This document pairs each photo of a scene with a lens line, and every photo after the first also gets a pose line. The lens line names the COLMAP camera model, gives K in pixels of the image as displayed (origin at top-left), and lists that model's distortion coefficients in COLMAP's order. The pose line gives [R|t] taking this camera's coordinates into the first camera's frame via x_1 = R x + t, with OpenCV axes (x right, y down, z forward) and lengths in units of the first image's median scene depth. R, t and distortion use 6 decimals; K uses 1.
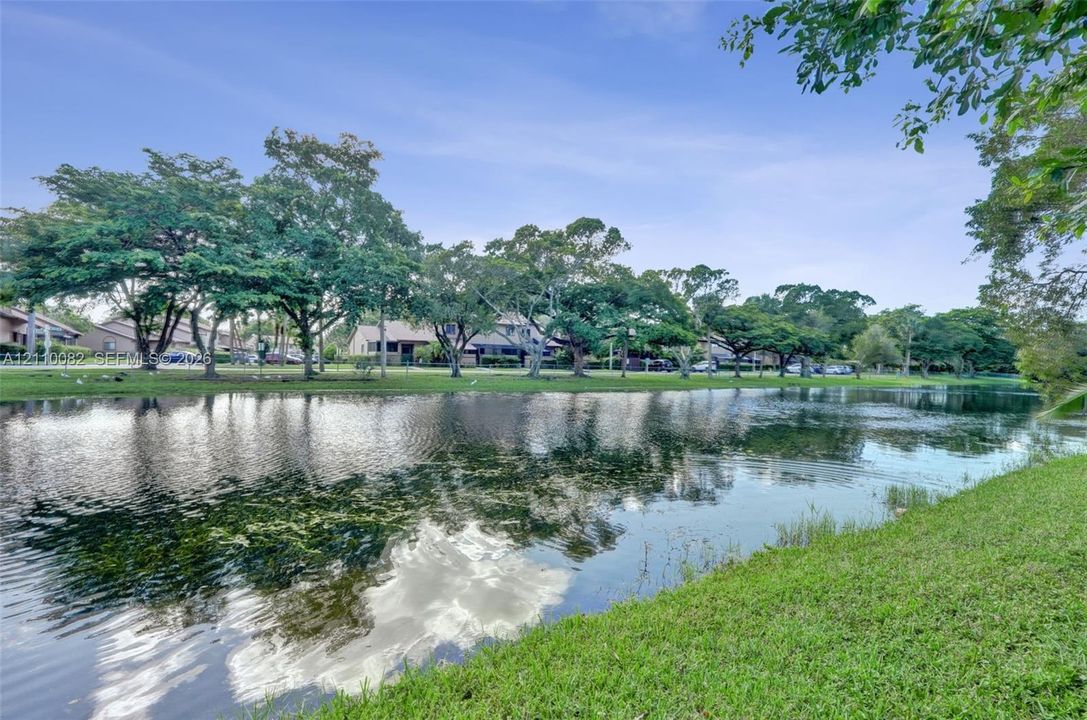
lens RADIAL K [[510.2, 0, 546.5], [0, 510.2, 362.3], [0, 0, 1]] dist [-0.053177, 0.022724]
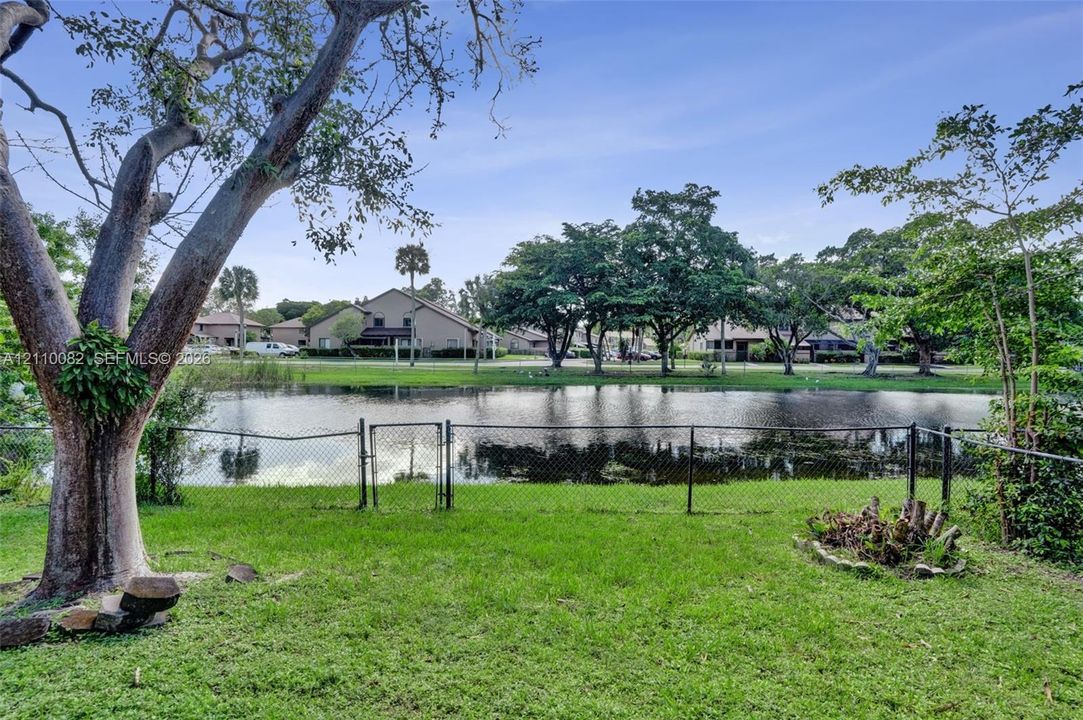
lens RADIAL K [[508.4, 0, 544.4], [0, 508.4, 362.3], [0, 0, 1]] dist [-0.053177, 0.022724]
pose [[0.806681, -0.000361, -0.590987, 0.039964], [0.013936, 0.999733, 0.018411, -0.024409], [0.590822, -0.023087, 0.806471, -0.198834]]
